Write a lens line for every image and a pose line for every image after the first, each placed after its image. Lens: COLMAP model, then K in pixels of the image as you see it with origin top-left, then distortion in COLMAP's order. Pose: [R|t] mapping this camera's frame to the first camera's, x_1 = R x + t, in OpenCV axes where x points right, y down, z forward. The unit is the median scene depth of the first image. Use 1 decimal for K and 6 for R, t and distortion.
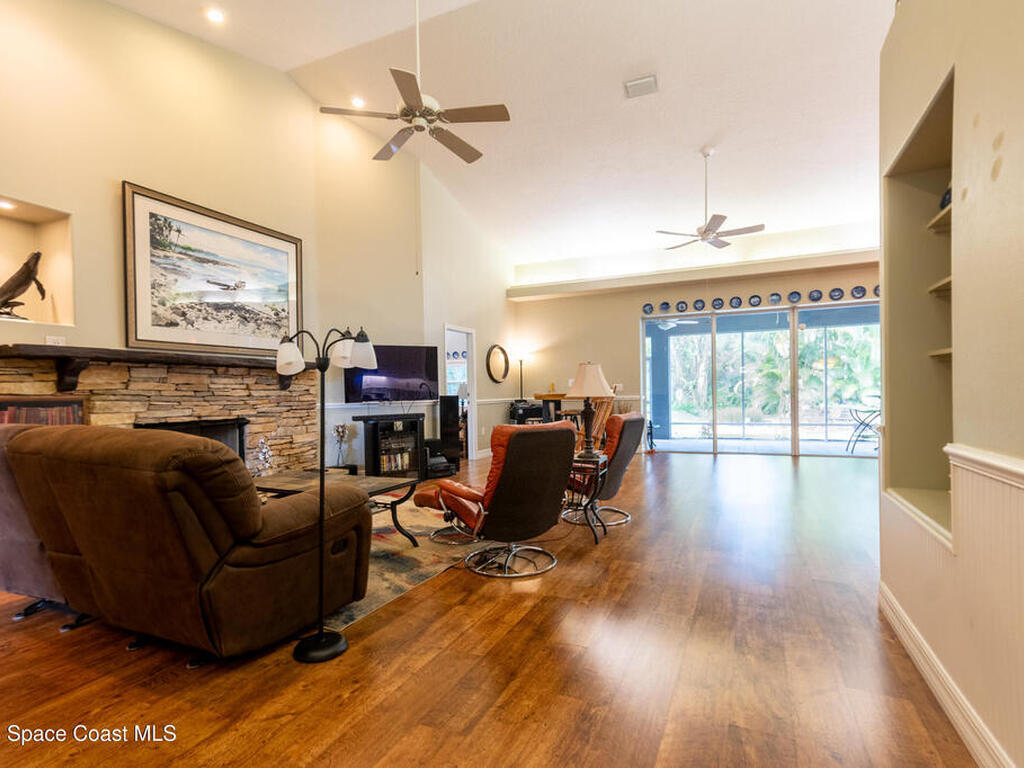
lens RADIAL K [[521.4, 0, 524.7], [0, 521.4, 401.6], [0, 0, 1]] dist [0.000843, 0.010125]
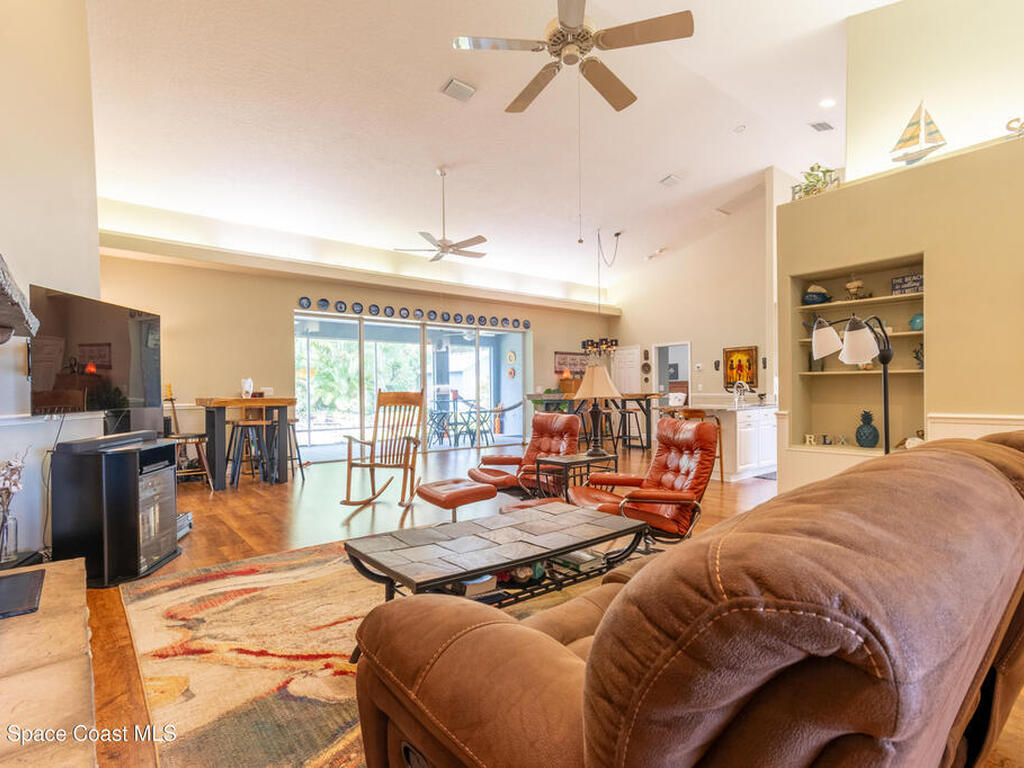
lens RADIAL K [[521.4, 0, 493.4], [0, 521.4, 386.0], [0, 0, 1]] dist [0.000843, 0.010125]
pose [[0.486038, 0.024325, 0.873599, -0.655075], [0.018236, 0.999113, -0.037966, 0.003290], [-0.873748, 0.034384, 0.485163, 0.513530]]
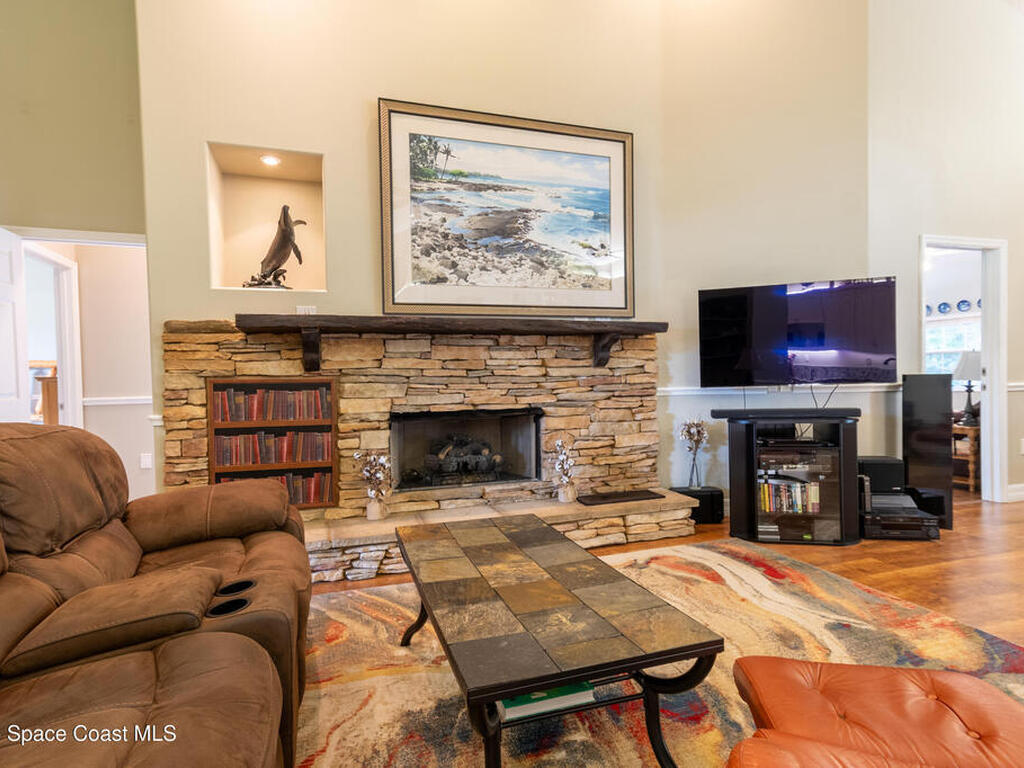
lens RADIAL K [[521.4, 0, 506.5], [0, 521.4, 393.4], [0, 0, 1]] dist [0.000843, 0.010125]
pose [[0.654670, 0.018448, -0.755689, -0.041087], [-0.003303, 0.999762, 0.021546, -0.002435], [0.755907, -0.011609, 0.654576, 0.514921]]
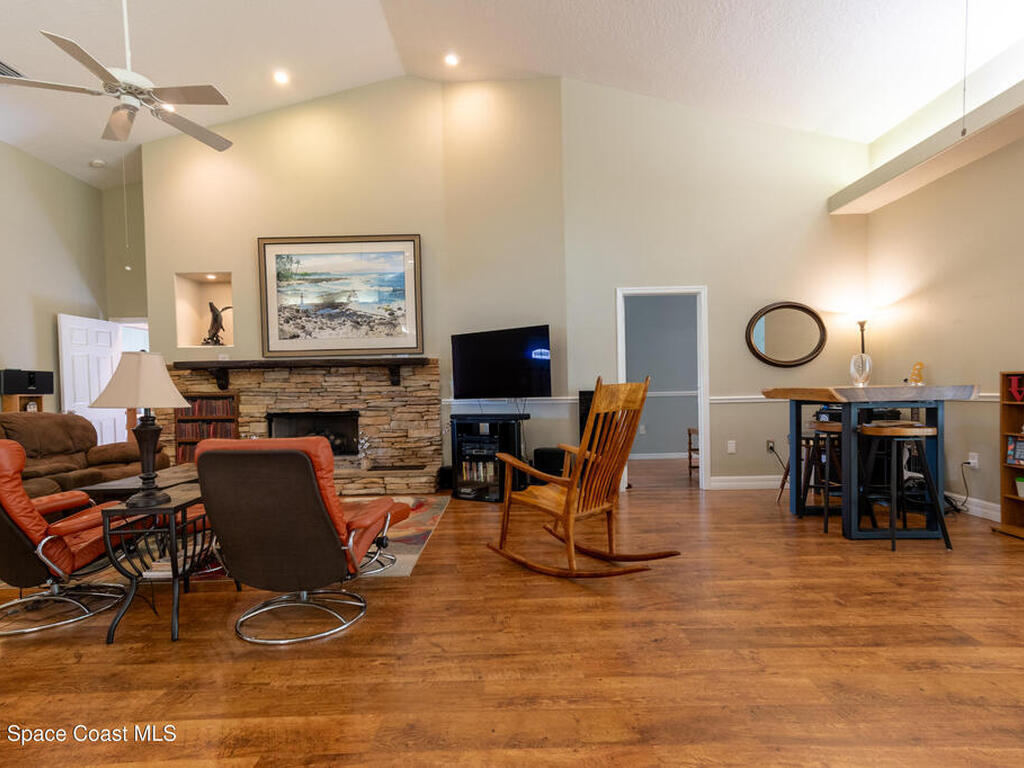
lens RADIAL K [[521.4, 0, 524.5], [0, 521.4, 401.2], [0, 0, 1]] dist [0.000843, 0.010125]
pose [[0.398216, 0.027685, -0.916874, 0.648904], [-0.002877, 0.999577, 0.028933, -0.024294], [0.917287, -0.008884, 0.398127, 0.887232]]
